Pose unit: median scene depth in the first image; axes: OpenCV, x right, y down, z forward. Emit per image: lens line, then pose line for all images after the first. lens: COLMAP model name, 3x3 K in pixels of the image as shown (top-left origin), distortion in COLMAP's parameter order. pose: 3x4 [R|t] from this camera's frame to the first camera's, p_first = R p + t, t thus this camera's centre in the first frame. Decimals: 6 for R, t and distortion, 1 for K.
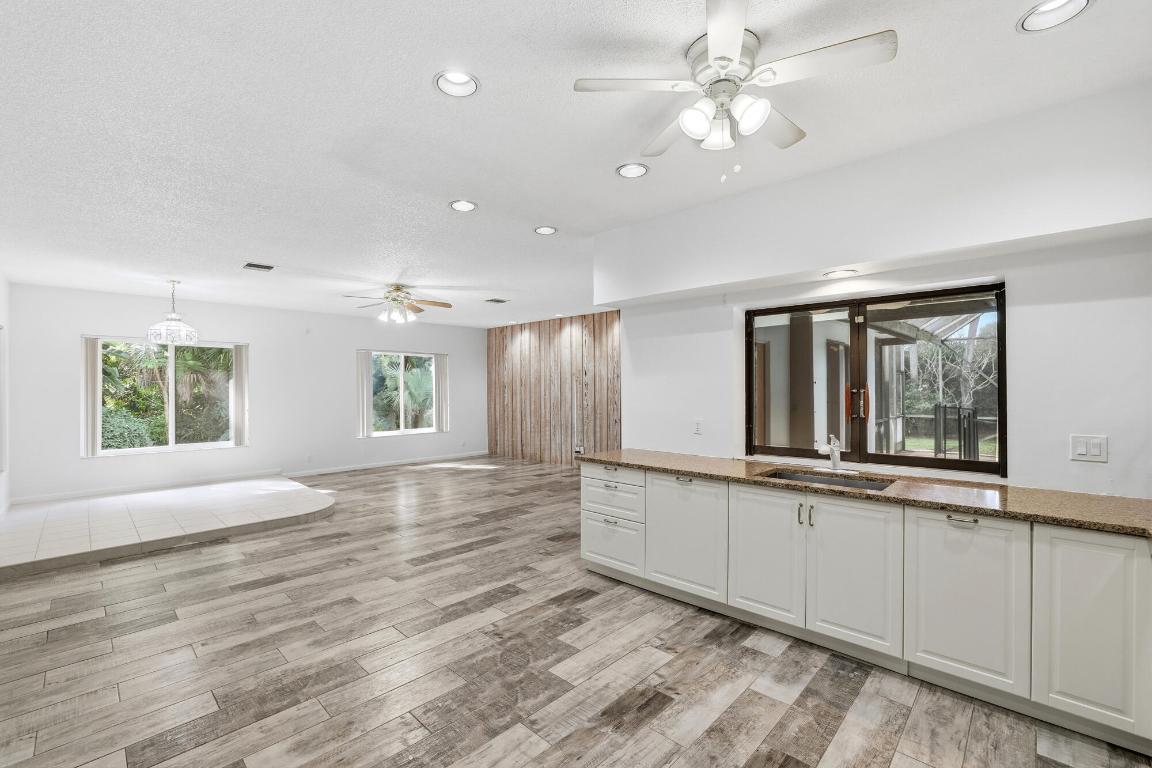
lens RADIAL K [[484.6, 0, 575.3], [0, 484.6, 392.8], [0, 0, 1]] dist [-0.013098, 0.000312]
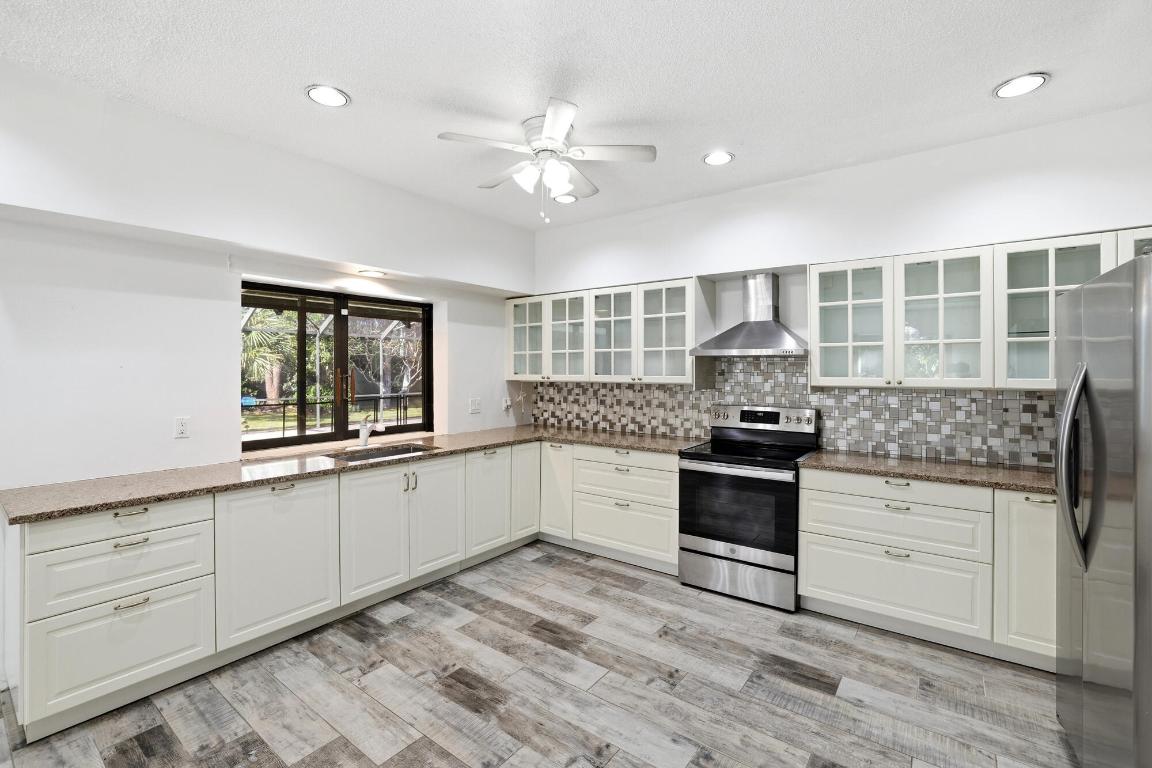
lens RADIAL K [[496.6, 0, 571.4], [0, 496.6, 378.8], [0, 0, 1]] dist [-0.035737, 0.012630]
pose [[-0.093515, -0.007198, 0.995592, -0.731558], [0.013333, 0.999875, 0.008481, 0.000478], [-0.995529, 0.014067, -0.093407, 0.711508]]
